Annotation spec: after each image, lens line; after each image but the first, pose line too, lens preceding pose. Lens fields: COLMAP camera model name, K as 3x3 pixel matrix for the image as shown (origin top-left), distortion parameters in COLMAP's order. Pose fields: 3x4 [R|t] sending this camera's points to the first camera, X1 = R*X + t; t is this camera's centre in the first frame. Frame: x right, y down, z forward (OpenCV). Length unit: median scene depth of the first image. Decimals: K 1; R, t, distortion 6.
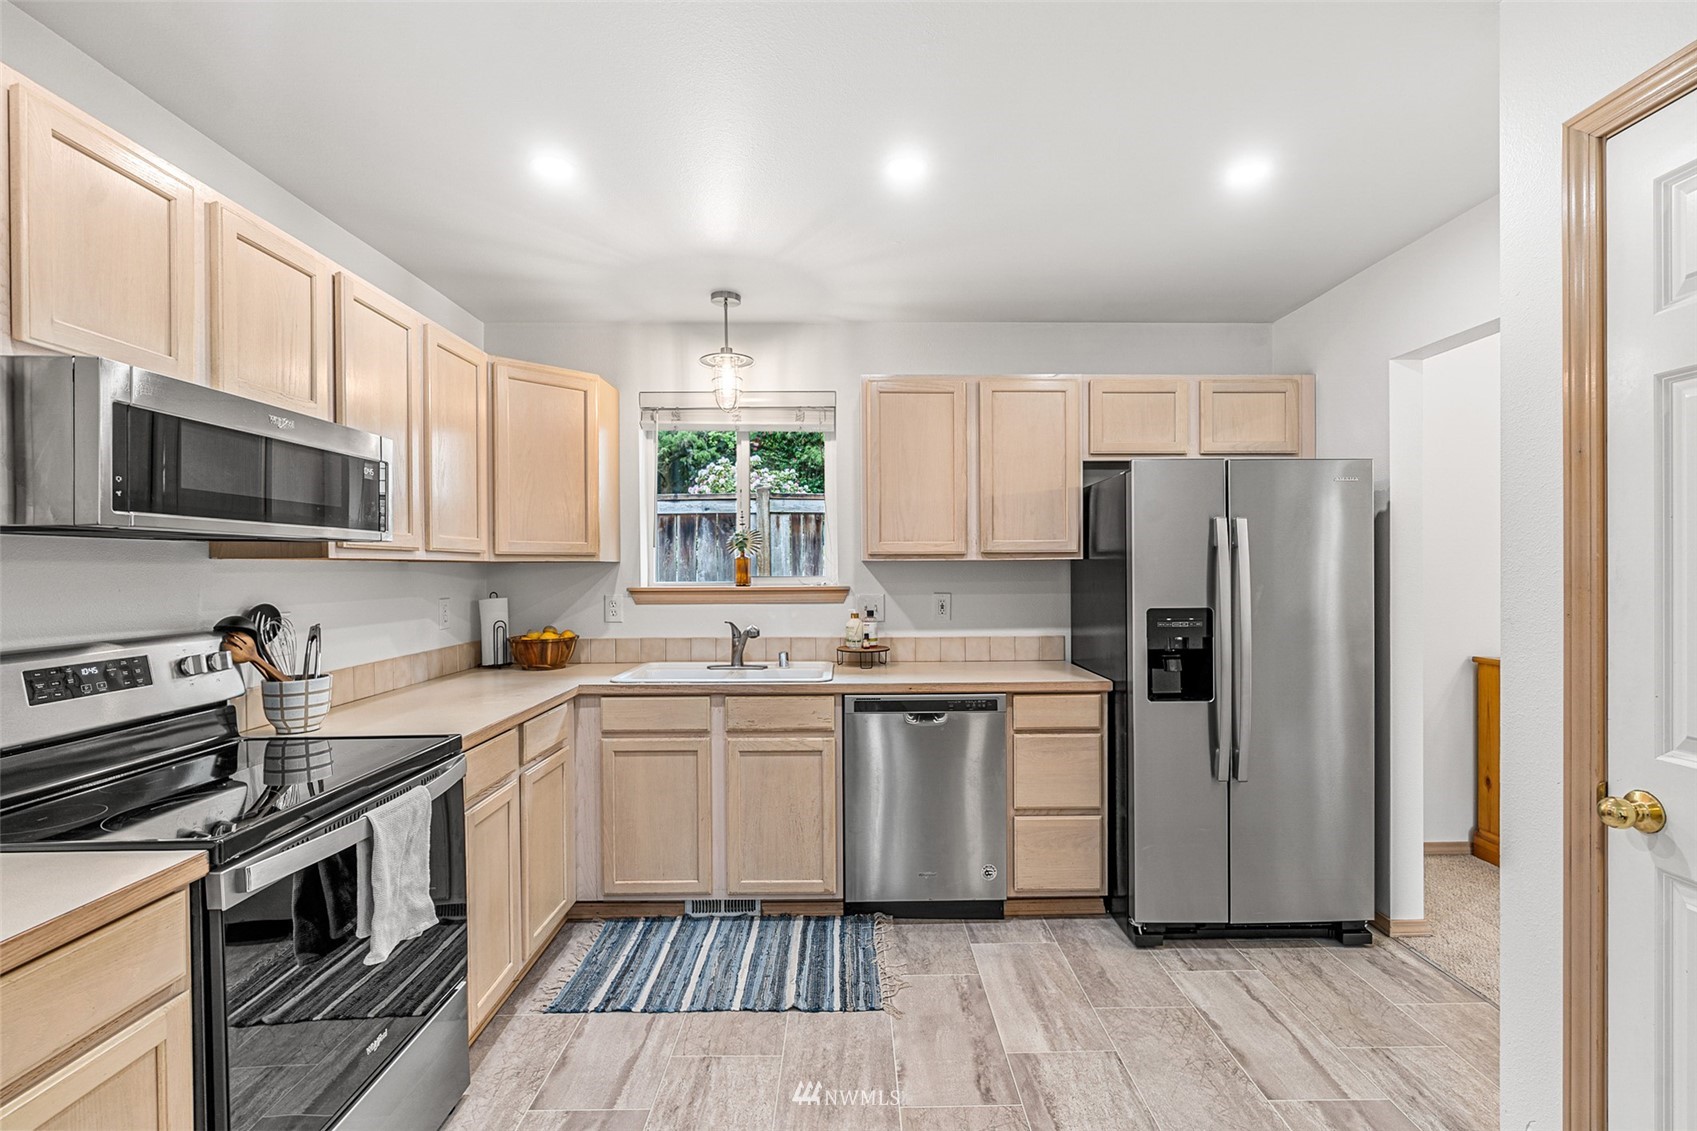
lens RADIAL K [[768.2, 0, 849.1], [0, 768.2, 571.5], [0, 0, 1]] dist [0.003988, -0.000109]
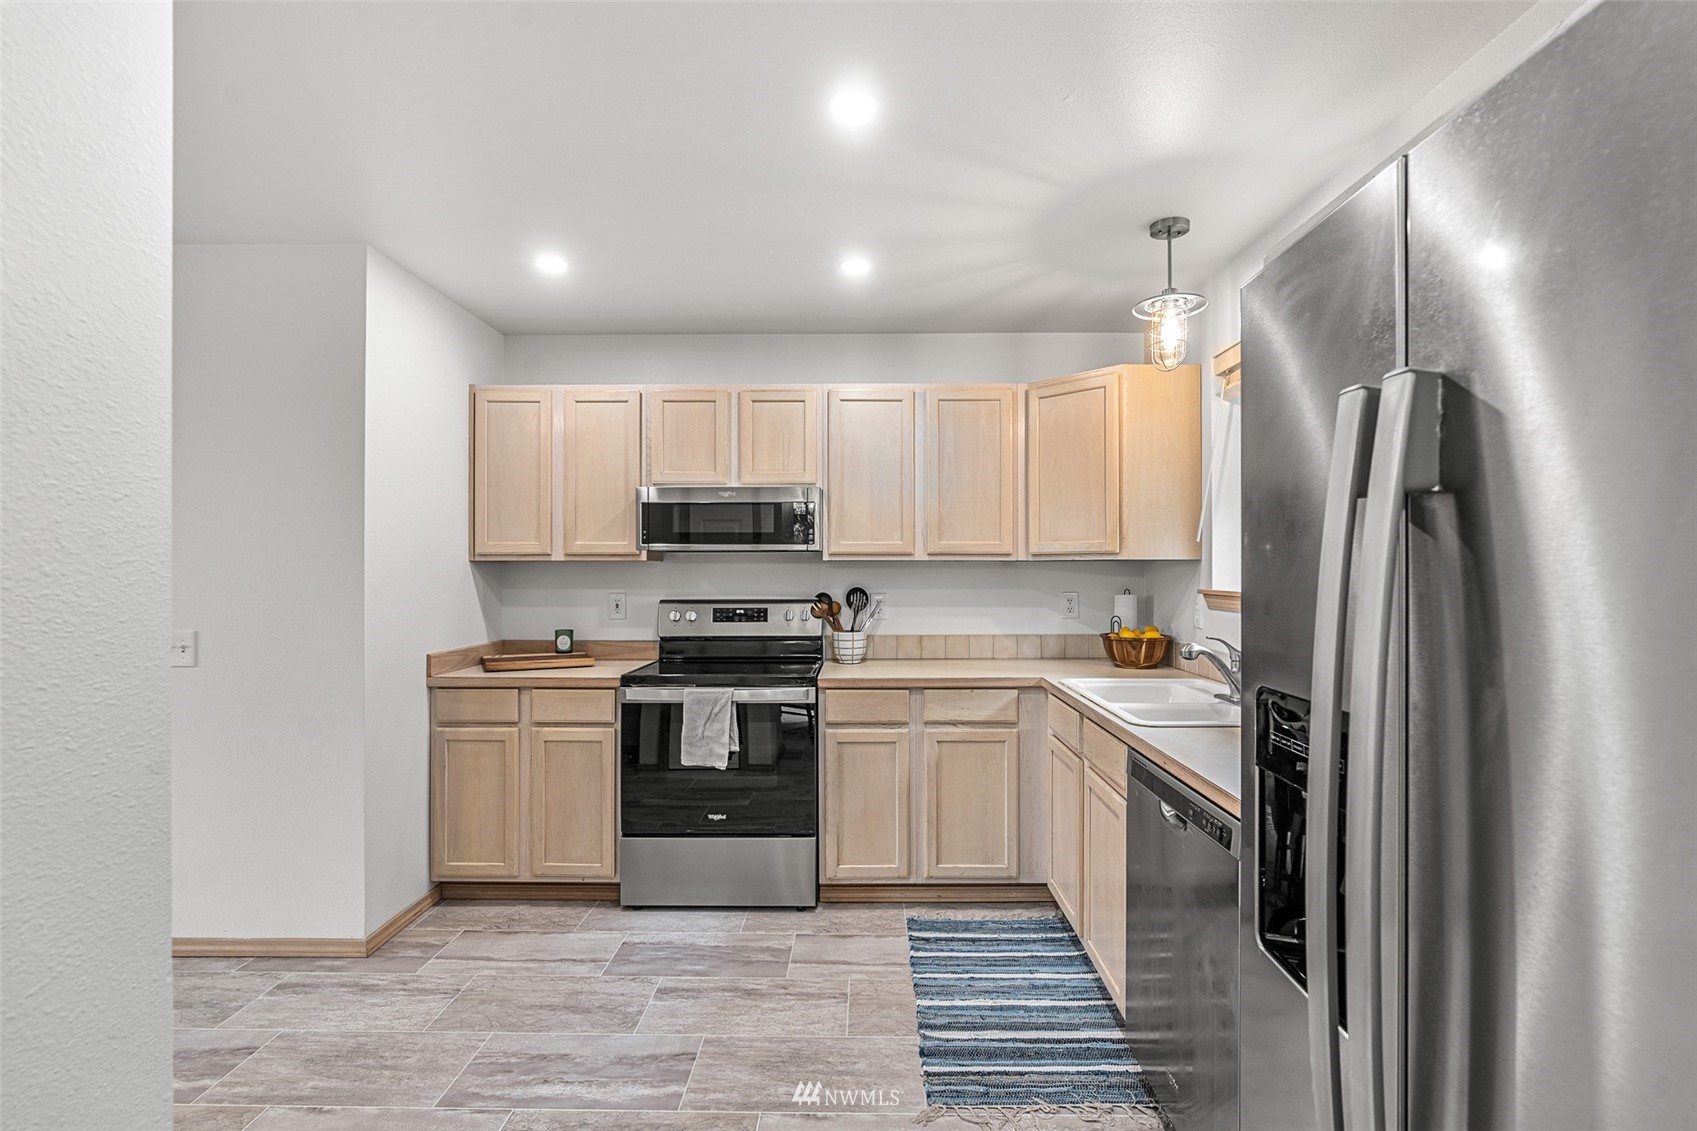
lens RADIAL K [[768.2, 0, 848.4], [0, 768.2, 565.4], [0, 0, 1]] dist [0.003988, -0.000109]
pose [[-0.028094, -0.001148, -0.999605, 0.826740], [-0.000920, 0.999999, -0.001122, -0.003199], [0.999605, 0.000888, -0.028095, 0.897341]]
